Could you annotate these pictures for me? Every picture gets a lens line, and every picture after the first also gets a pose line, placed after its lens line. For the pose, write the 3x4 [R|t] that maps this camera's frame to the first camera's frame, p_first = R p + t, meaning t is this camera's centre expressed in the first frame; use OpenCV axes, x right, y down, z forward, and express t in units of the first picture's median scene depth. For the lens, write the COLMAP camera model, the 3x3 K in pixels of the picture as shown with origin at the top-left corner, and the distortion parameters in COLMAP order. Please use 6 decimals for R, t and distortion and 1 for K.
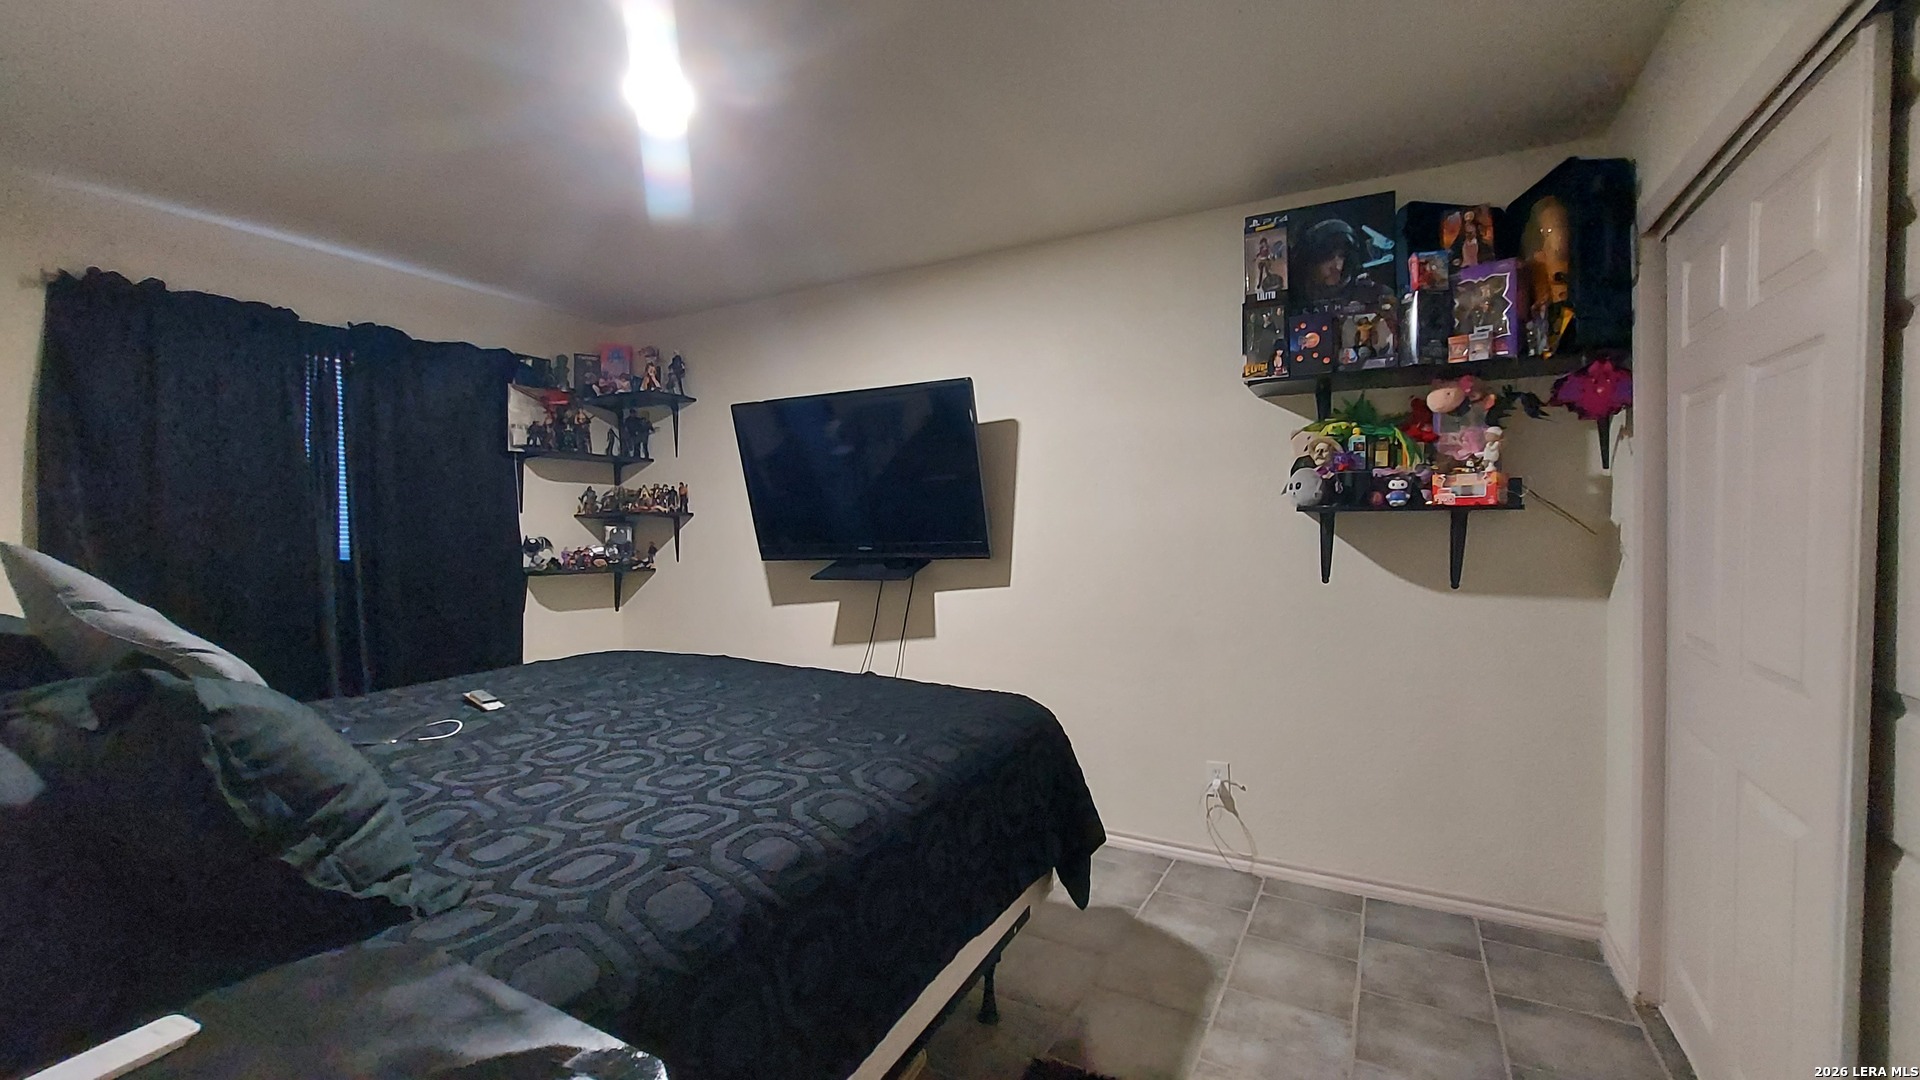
lens RADIAL K [[763.1, 0, 959.9], [0, 763.1, 545.9], [0, 0, 1]] dist [-0.017704, 0.000204]
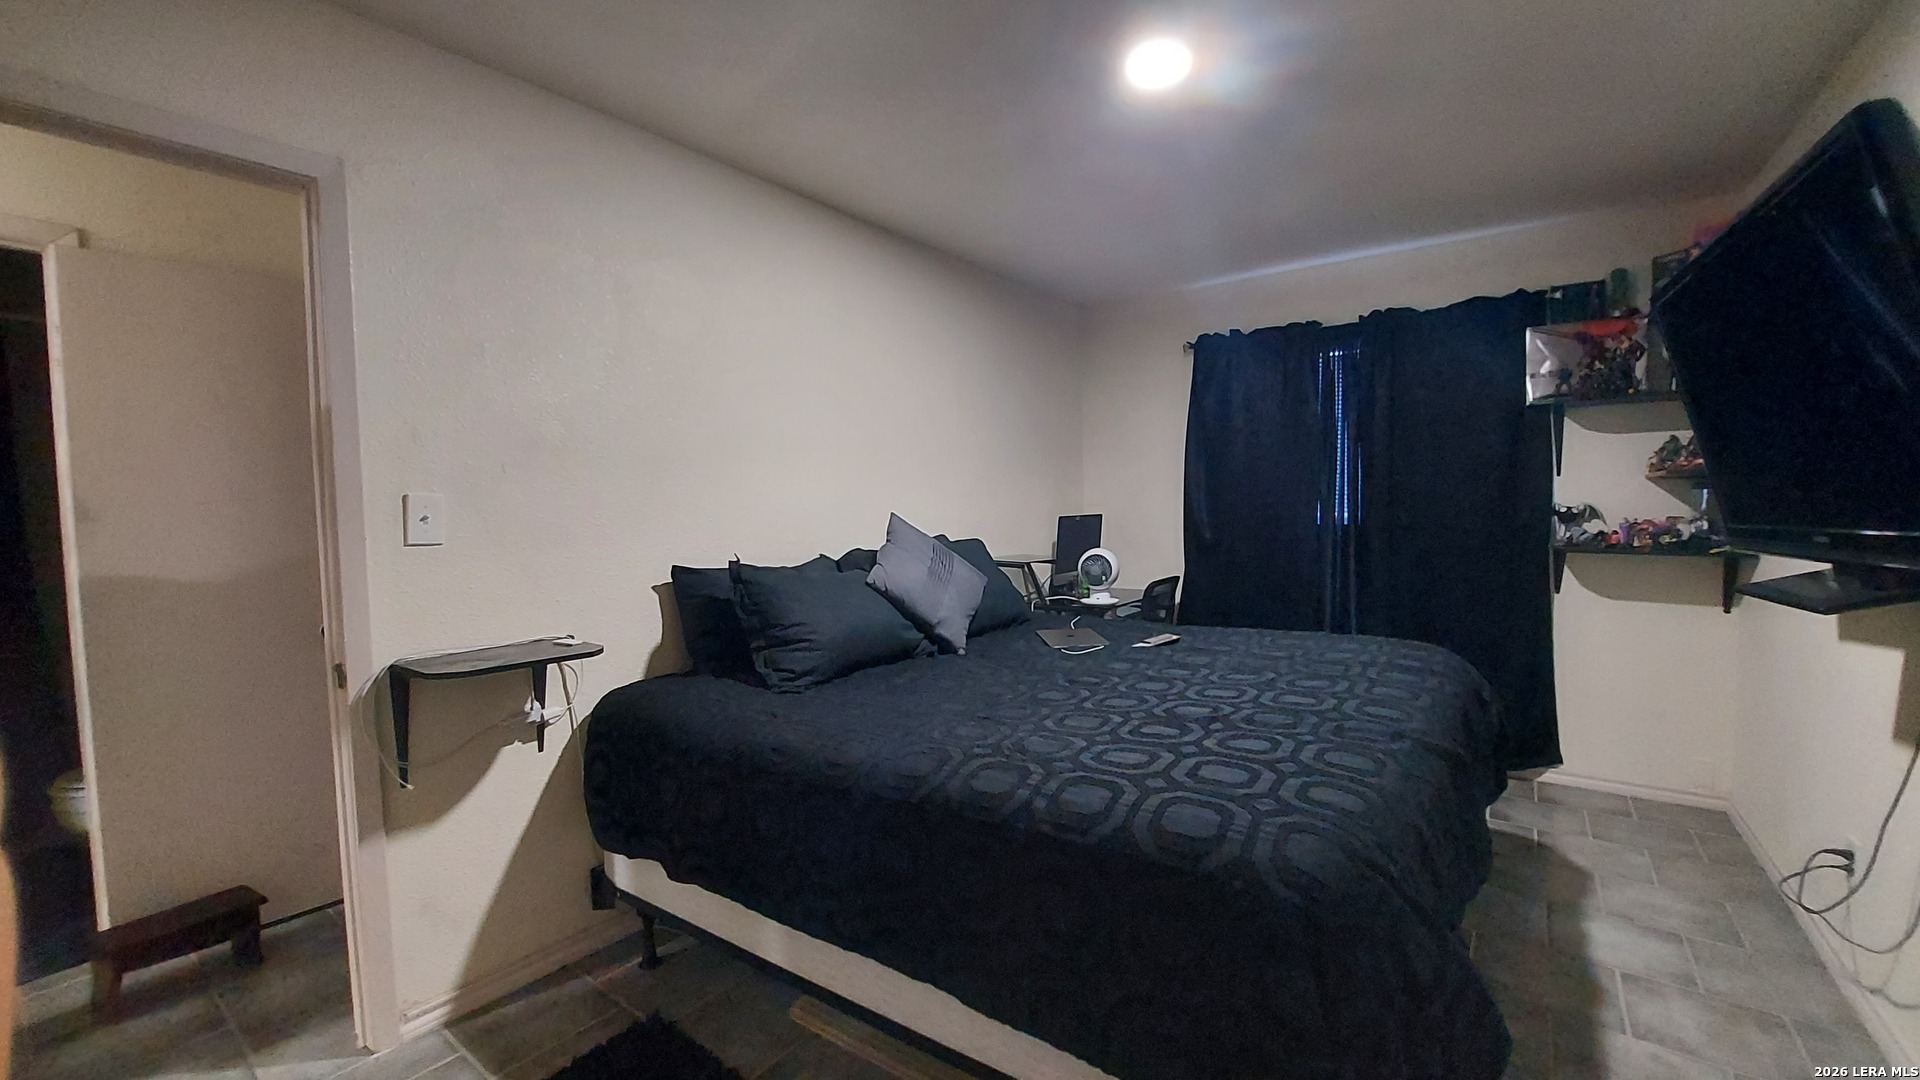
lens RADIAL K [[763.1, 0, 960.1], [0, 763.1, 539.6], [0, 0, 1]] dist [-0.017704, 0.000204]
pose [[-0.112882, 0.052218, -0.992235, 0.334048], [-0.005310, 0.998572, 0.053155, -0.013993], [0.993594, 0.011269, -0.112444, 0.437349]]
